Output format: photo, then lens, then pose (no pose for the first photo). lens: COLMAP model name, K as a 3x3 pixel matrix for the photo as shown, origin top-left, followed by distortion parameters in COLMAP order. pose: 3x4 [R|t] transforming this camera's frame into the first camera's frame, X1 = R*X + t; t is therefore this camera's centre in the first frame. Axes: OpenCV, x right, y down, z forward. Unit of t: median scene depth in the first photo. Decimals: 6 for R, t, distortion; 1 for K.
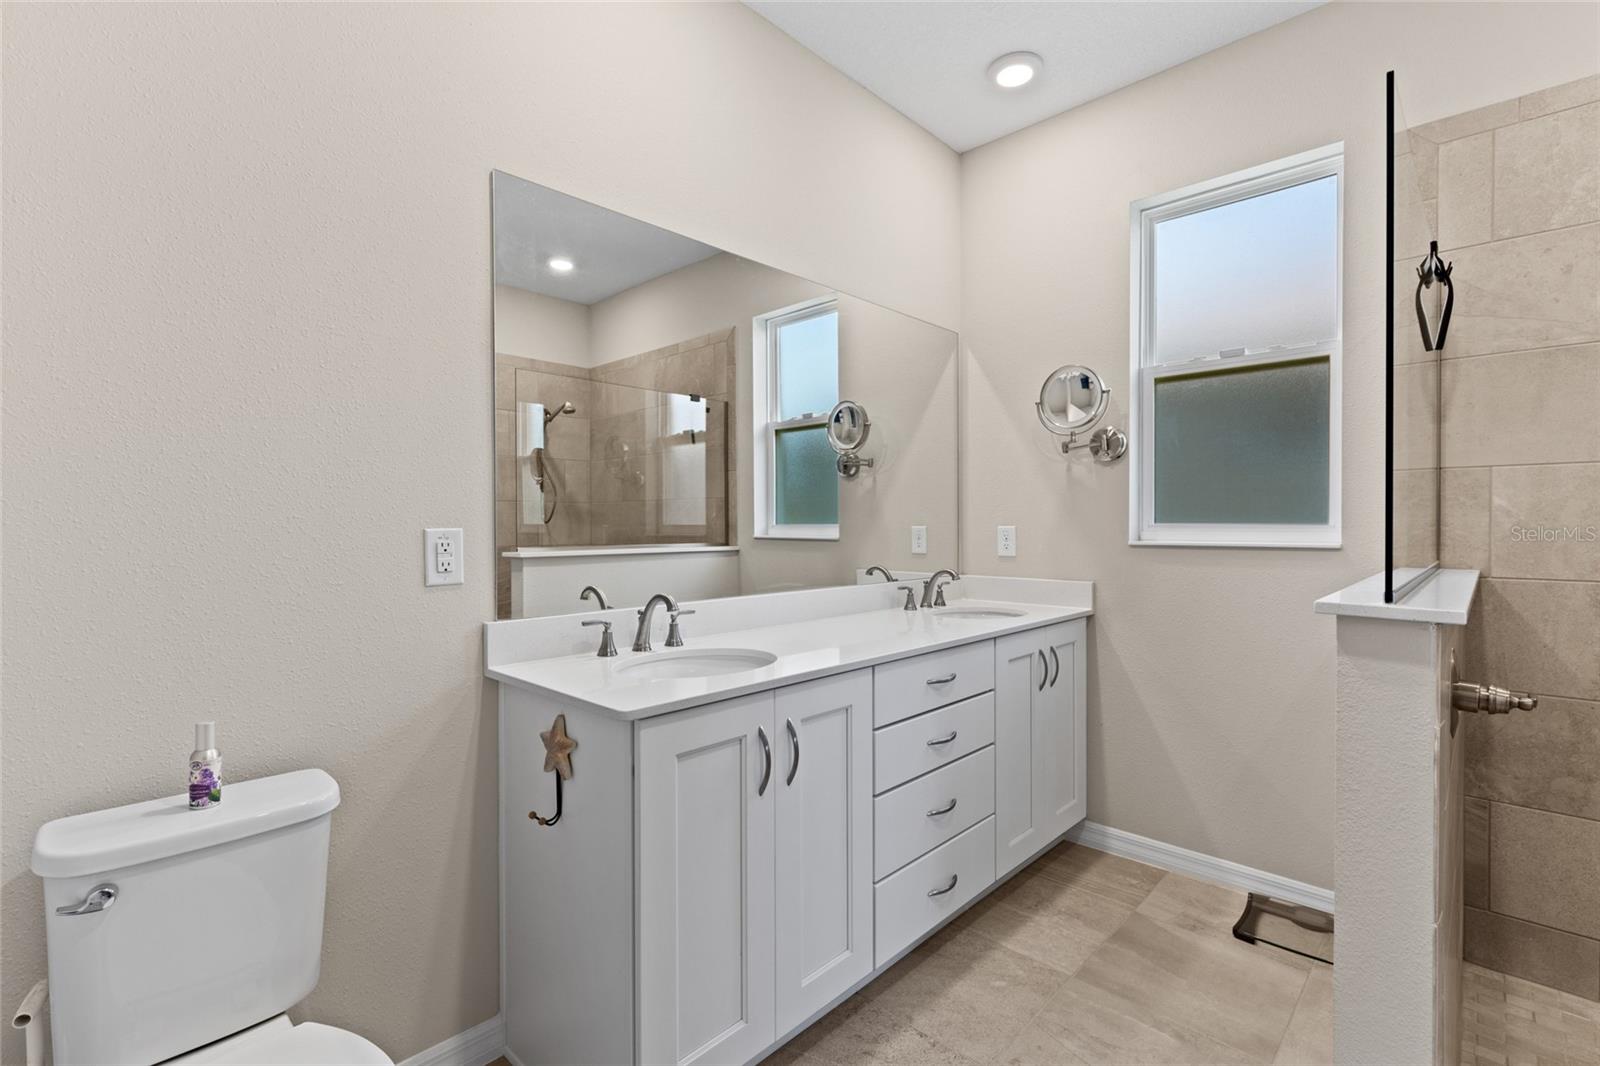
lens RADIAL K [[720.3, 0, 790.5], [0, 720.3, 531.2], [0, 0, 1]] dist [0.001418, -0.000648]
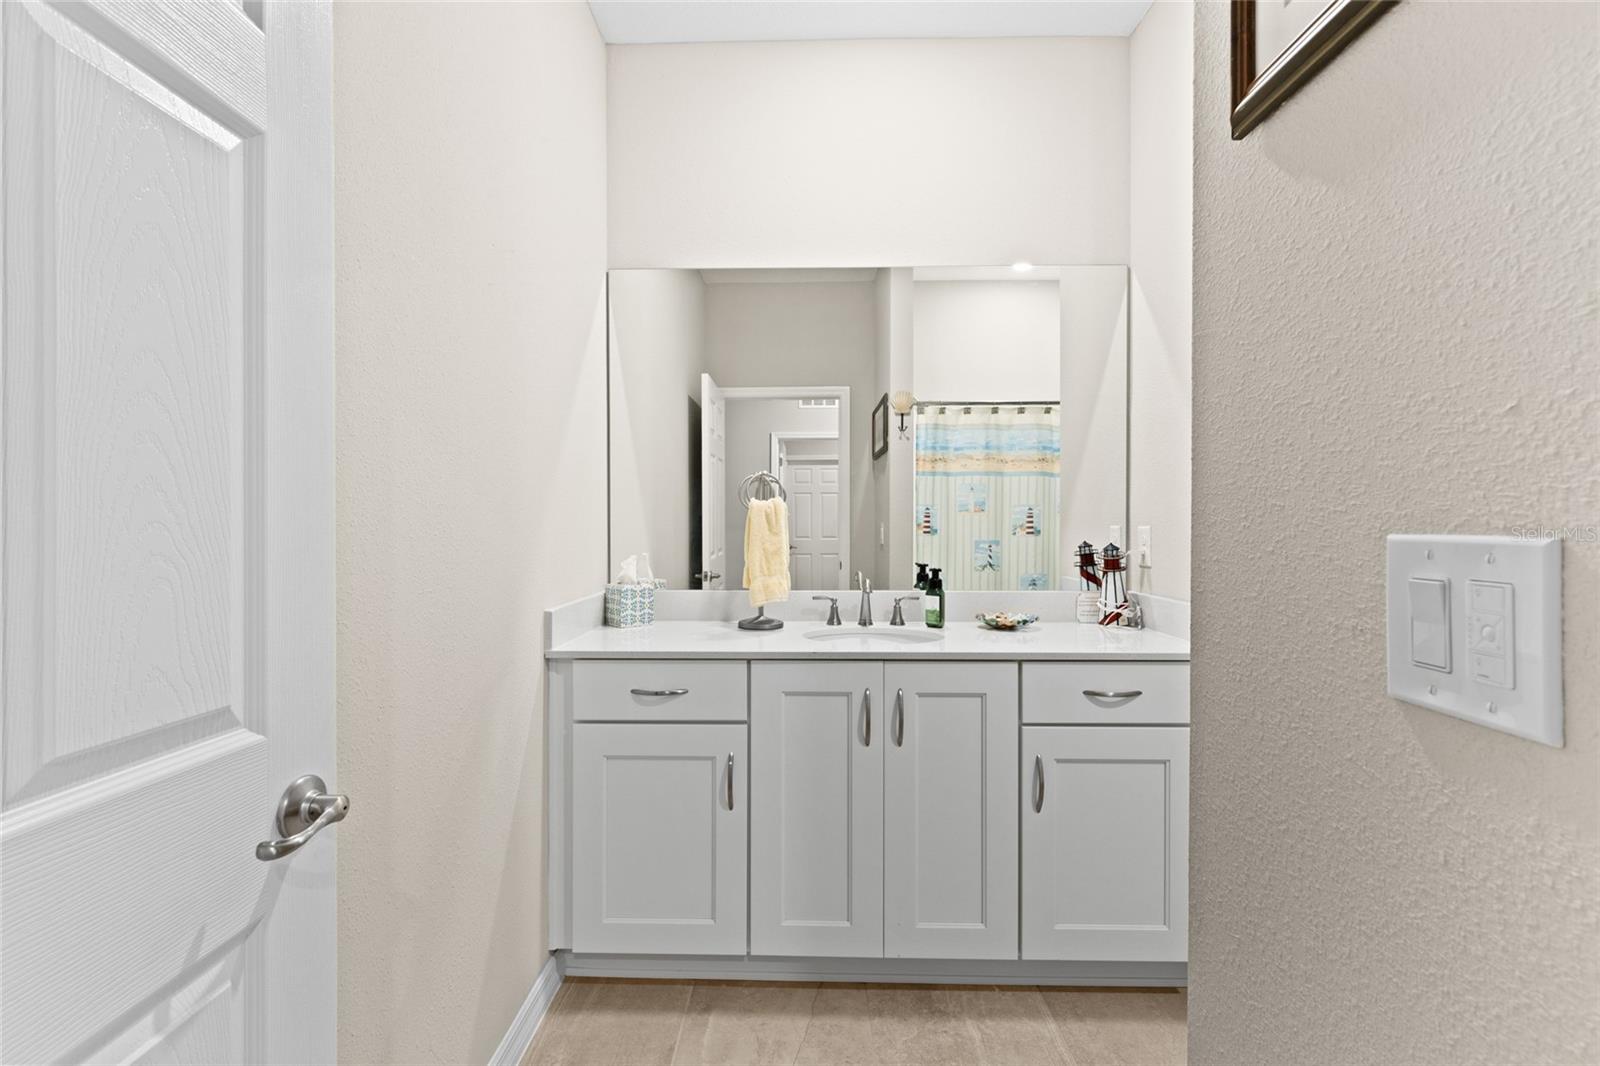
lens RADIAL K [[720.3, 0, 790.5], [0, 720.3, 531.2], [0, 0, 1]] dist [0.001418, -0.000648]
pose [[0.680400, 0.009288, -0.732782, 0.594660], [-0.010044, 0.999944, 0.003349, 0.001017], [0.732772, 0.005081, 0.680455, 0.054804]]
